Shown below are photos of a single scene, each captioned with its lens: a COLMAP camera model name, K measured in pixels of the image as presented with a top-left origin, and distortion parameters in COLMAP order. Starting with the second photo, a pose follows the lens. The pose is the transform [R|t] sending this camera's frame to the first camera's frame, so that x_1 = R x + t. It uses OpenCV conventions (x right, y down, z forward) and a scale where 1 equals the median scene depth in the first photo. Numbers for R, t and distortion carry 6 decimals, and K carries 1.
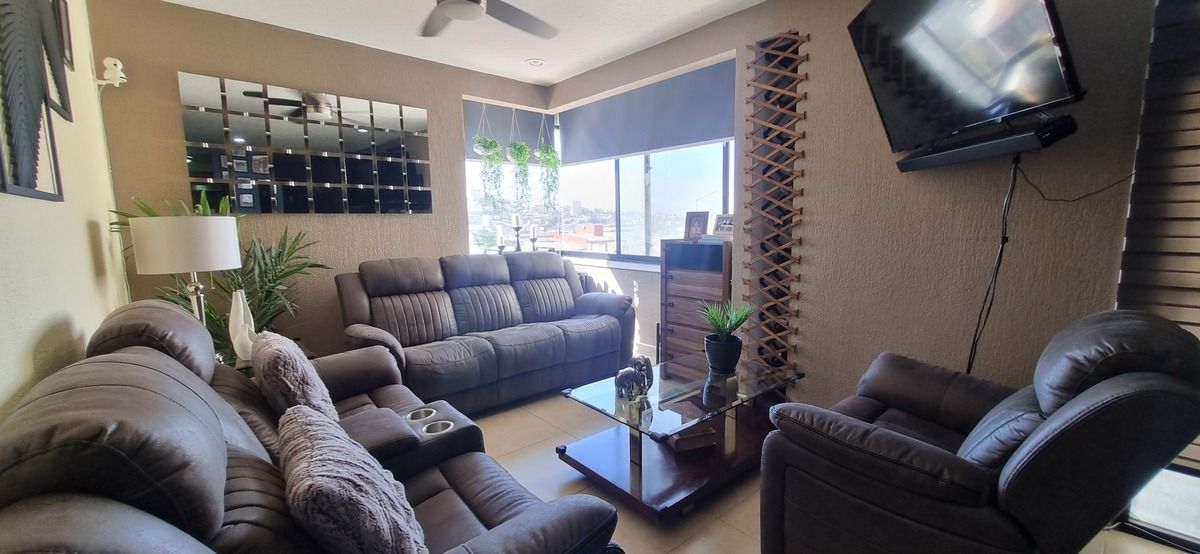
lens RADIAL K [[474.3, 0, 610.3], [0, 474.3, 282.1], [0, 0, 1]] dist [-0.000452, -0.000233]
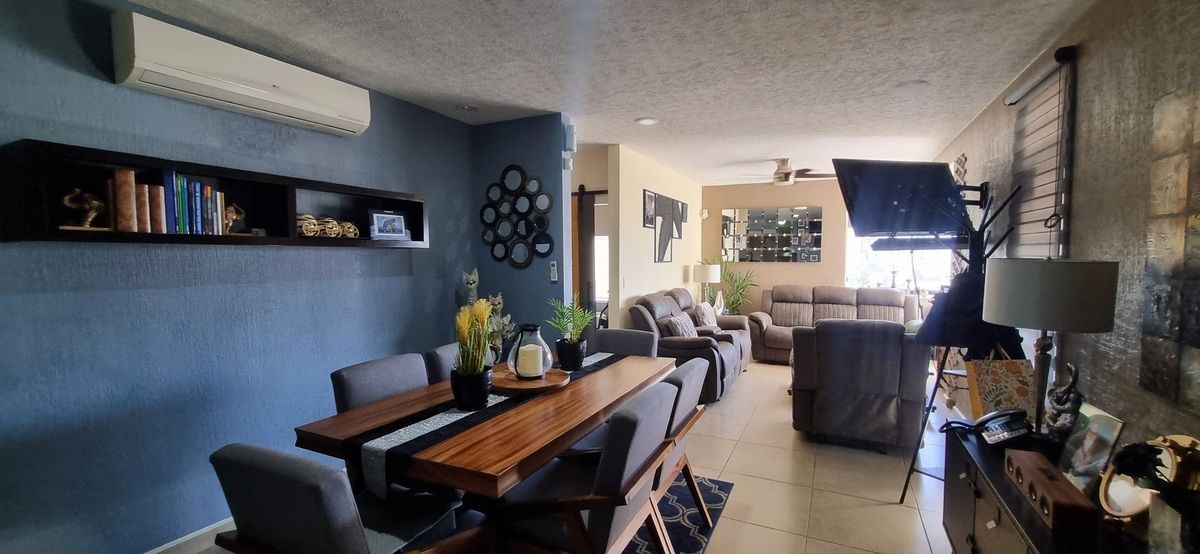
lens RADIAL K [[474.3, 0, 610.3], [0, 474.3, 282.1], [0, 0, 1]] dist [-0.000452, -0.000233]
pose [[0.394776, 0.061129, -0.916742, 1.048734], [-0.122273, 0.992404, 0.013520, 0.004841], [0.910605, 0.106755, 0.399252, -0.481453]]
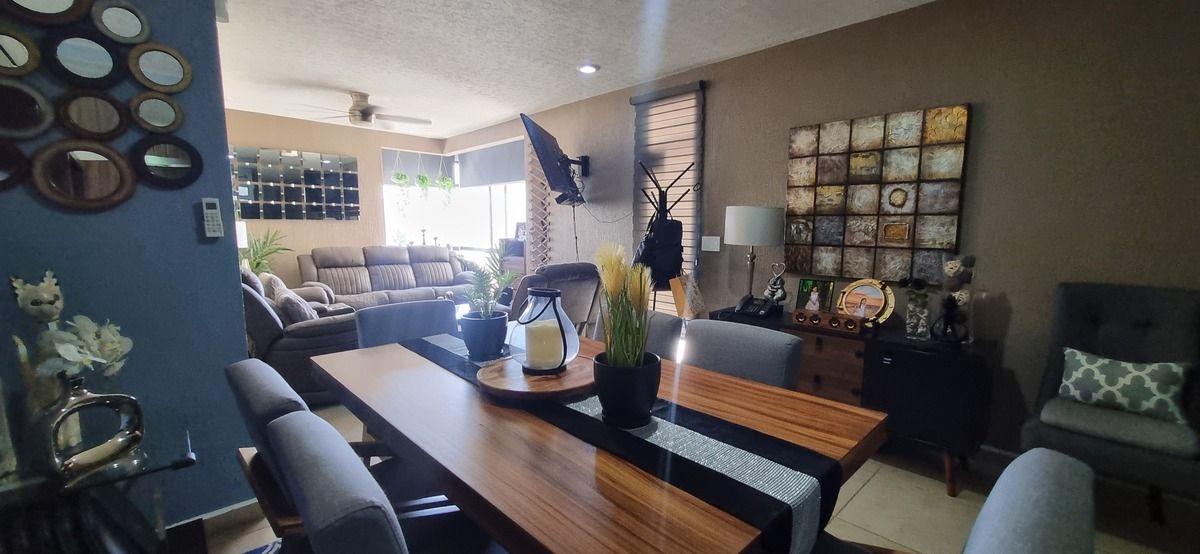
lens RADIAL K [[478.3, 0, 618.7], [0, 478.3, 276.8], [0, 0, 1]] dist [-0.000605, -0.000119]
pose [[0.997939, 0.009134, 0.063517, 0.437471], [-0.007657, 0.999695, -0.023462, 0.086460], [-0.063712, 0.022927, 0.997705, -0.740270]]
